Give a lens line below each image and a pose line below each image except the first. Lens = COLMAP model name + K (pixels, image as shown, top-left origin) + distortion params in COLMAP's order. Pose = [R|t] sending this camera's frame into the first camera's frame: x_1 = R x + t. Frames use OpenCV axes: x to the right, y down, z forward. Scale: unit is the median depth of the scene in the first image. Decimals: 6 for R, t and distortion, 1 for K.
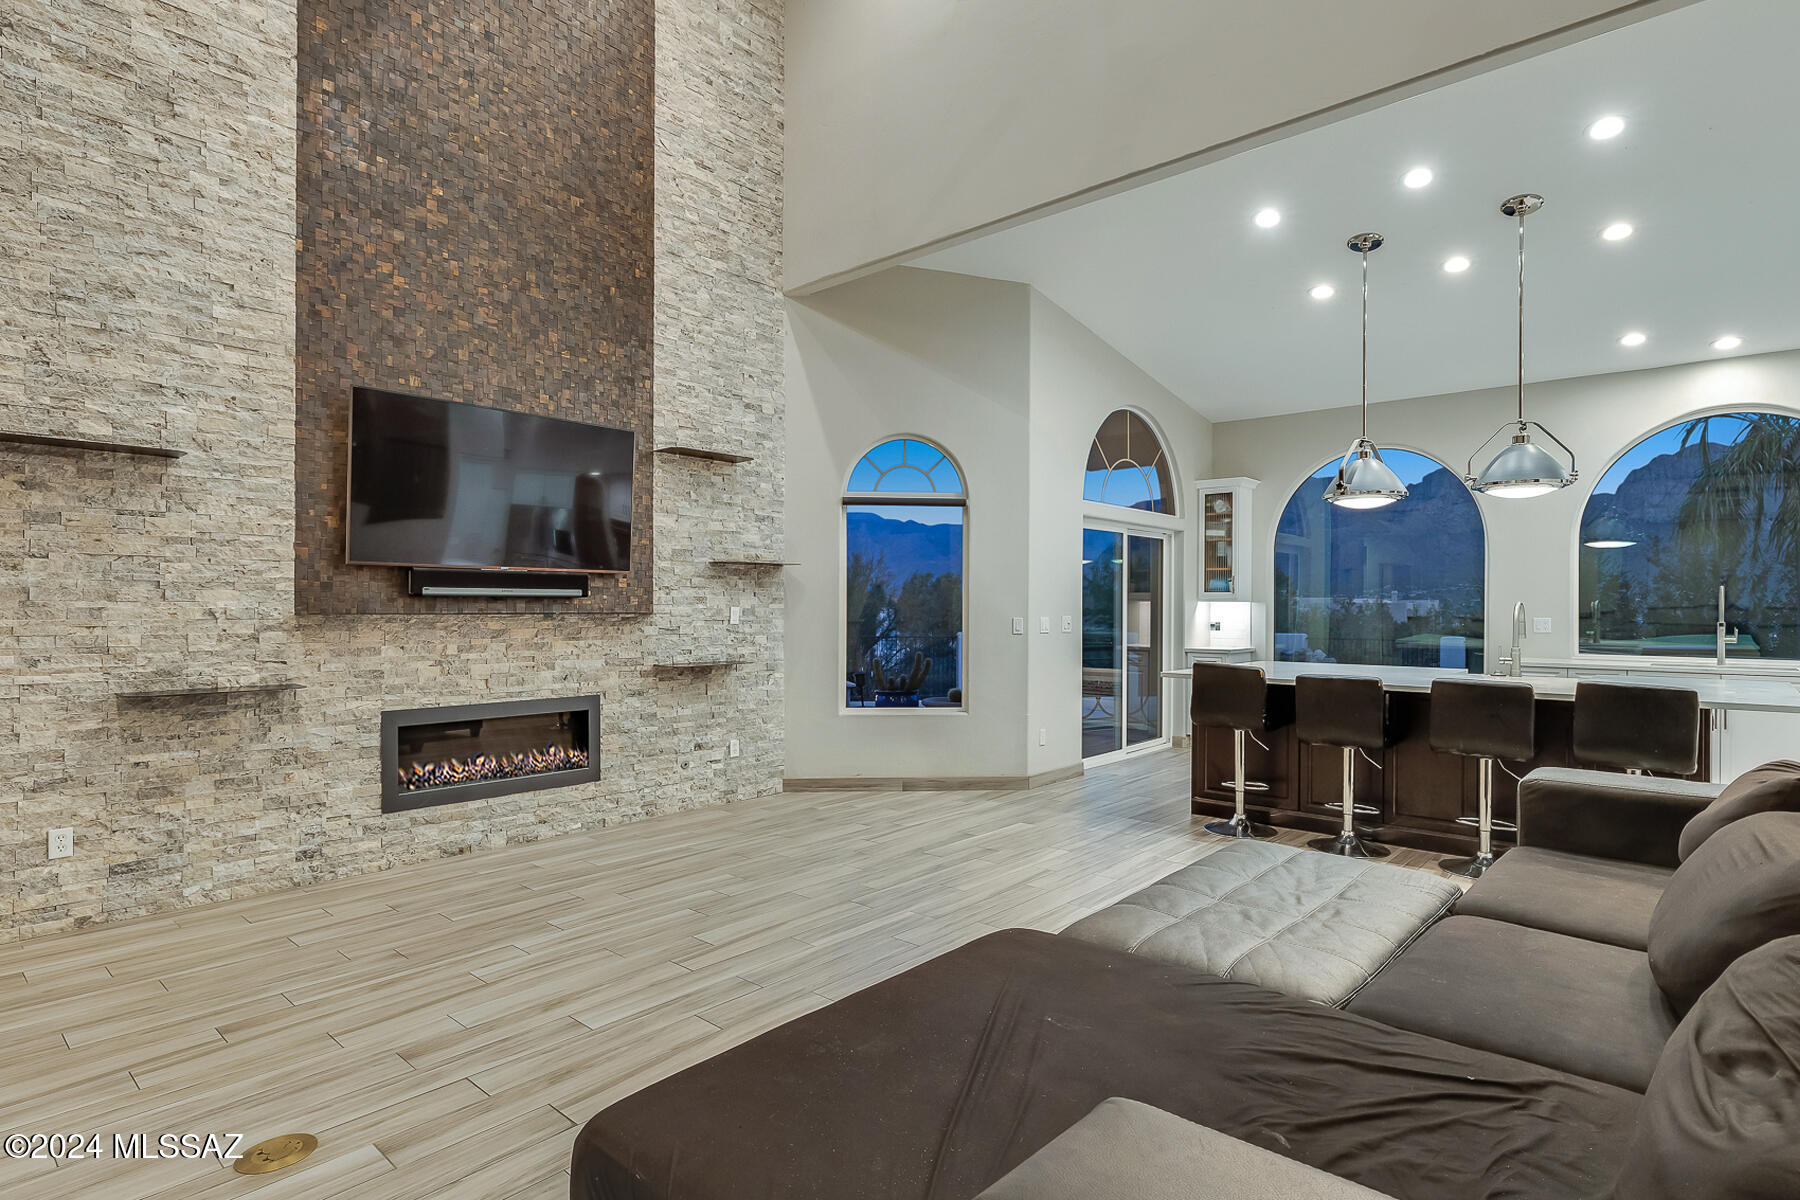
lens RADIAL K [[910.0, 0, 969.5], [0, 910.0, 600.1], [0, 0, 1]] dist [-0.002559, 0.000883]
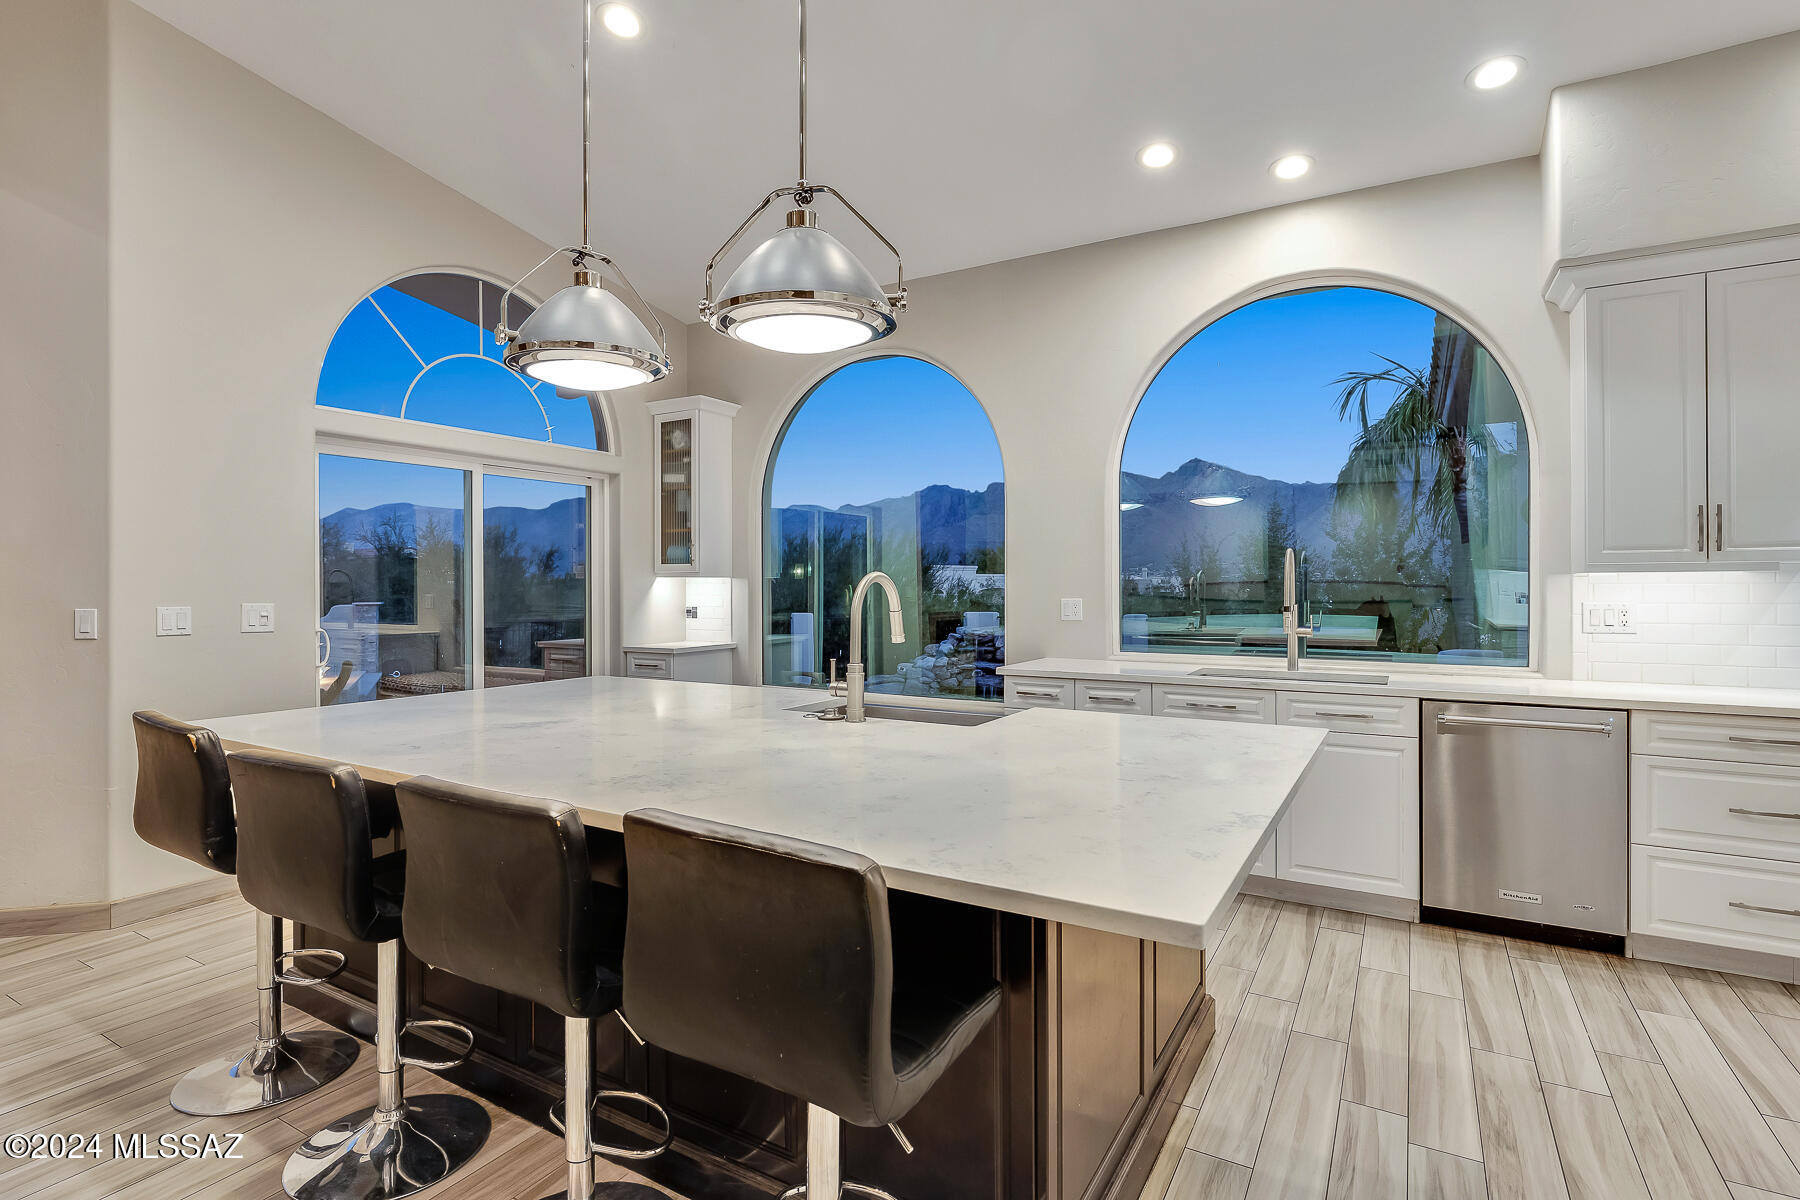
lens RADIAL K [[872.6, 0, 906.2], [0, 872.6, 584.0], [0, 0, 1]] dist [-0.001420, 0.000380]
pose [[0.987285, -0.006679, 0.158818, 0.529916], [0.005678, 0.999961, 0.006753, 0.004940], [-0.158857, -0.005765, 0.987285, 0.494994]]
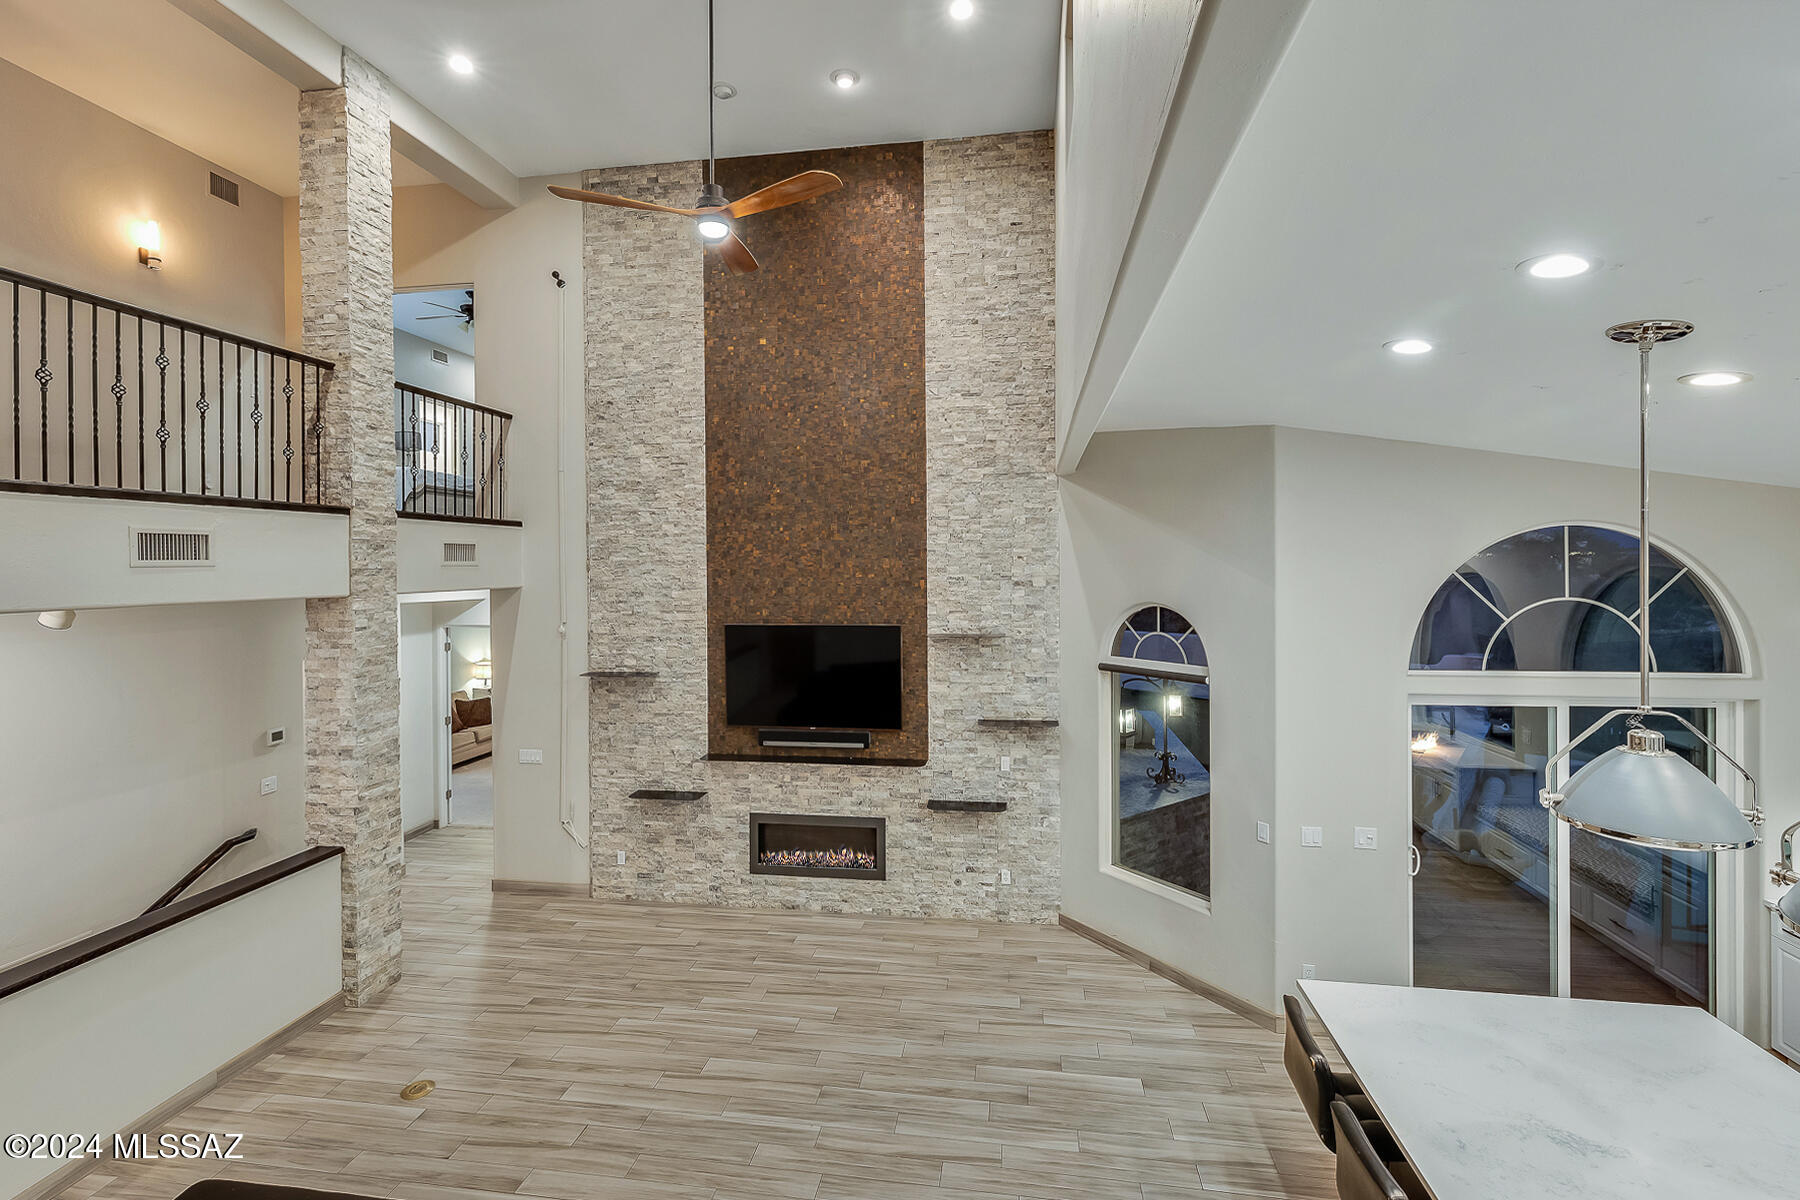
lens RADIAL K [[766.9, 0, 871.7], [0, 766.9, 586.1], [0, 0, 1]] dist [0.001829, 0.000476]
pose [[0.516383, -0.003665, -0.856350, 0.564224], [0.013154, 0.999907, 0.003652, -0.245643], [0.856256, -0.013151, 0.516384, 0.384288]]
